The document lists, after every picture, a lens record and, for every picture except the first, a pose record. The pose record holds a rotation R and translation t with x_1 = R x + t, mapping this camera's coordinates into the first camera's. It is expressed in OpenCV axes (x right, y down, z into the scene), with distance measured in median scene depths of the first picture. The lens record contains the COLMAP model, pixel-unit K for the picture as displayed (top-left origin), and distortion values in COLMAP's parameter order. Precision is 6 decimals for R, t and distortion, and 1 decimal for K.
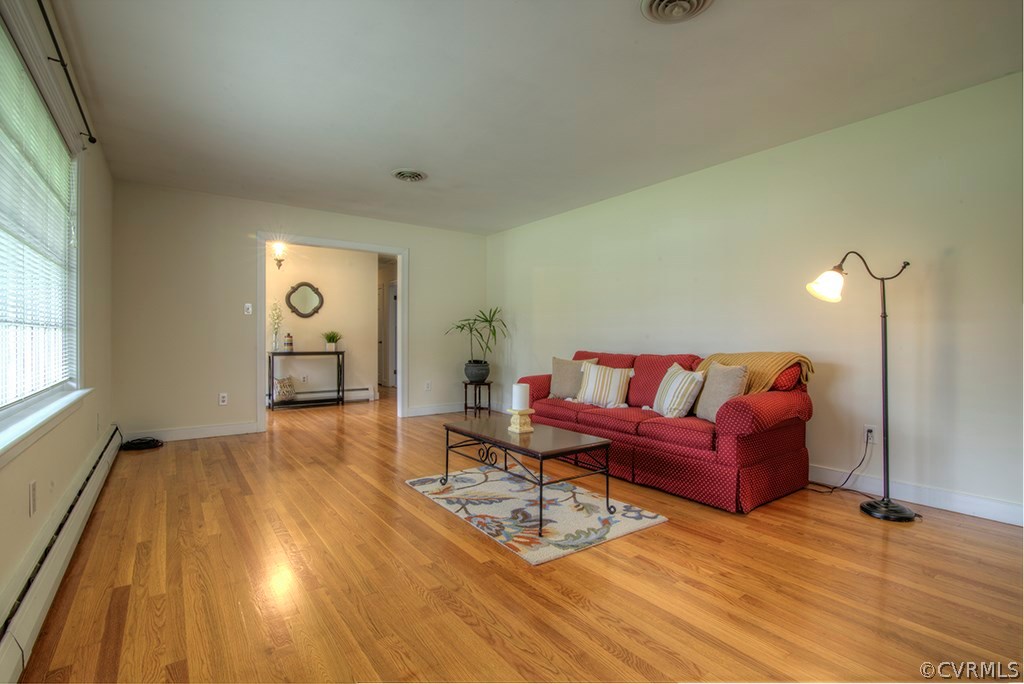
lens RADIAL K [[470.1, 0, 512.4], [0, 470.1, 338.5], [0, 0, 1]] dist [-0.020420, 0.000418]
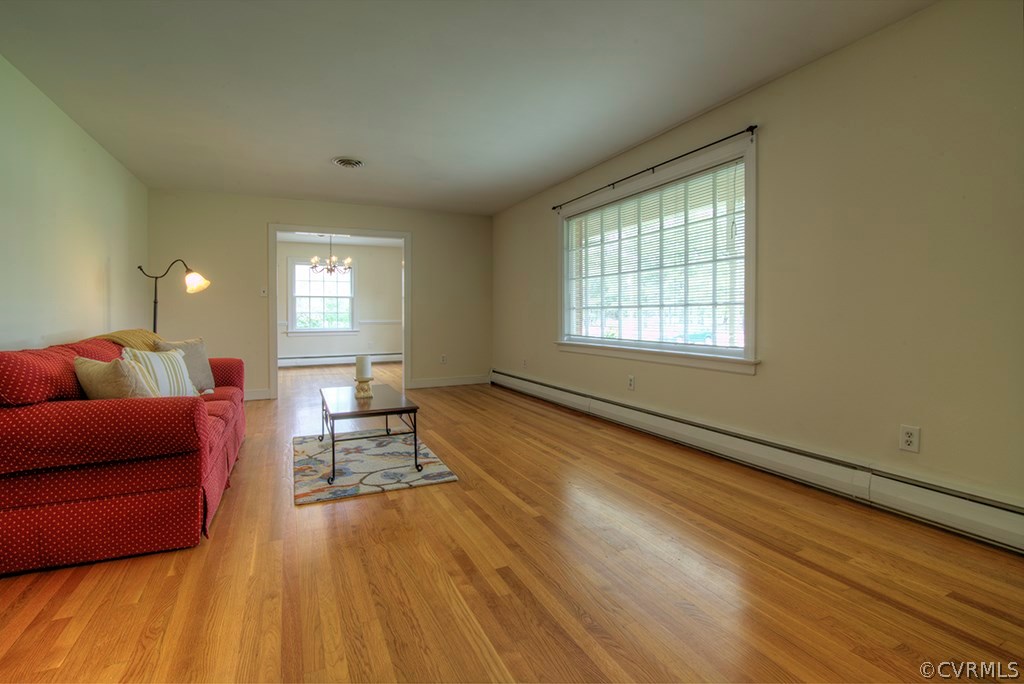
lens RADIAL K [[470.1, 0, 511.4], [0, 470.1, 335.6], [0, 0, 1]] dist [-0.020420, 0.000418]
pose [[-0.983966, -0.004488, 0.178298, -0.515664], [0.000025, 0.999680, 0.025298, 0.019414], [-0.178354, 0.024897, -0.983651, 1.966317]]
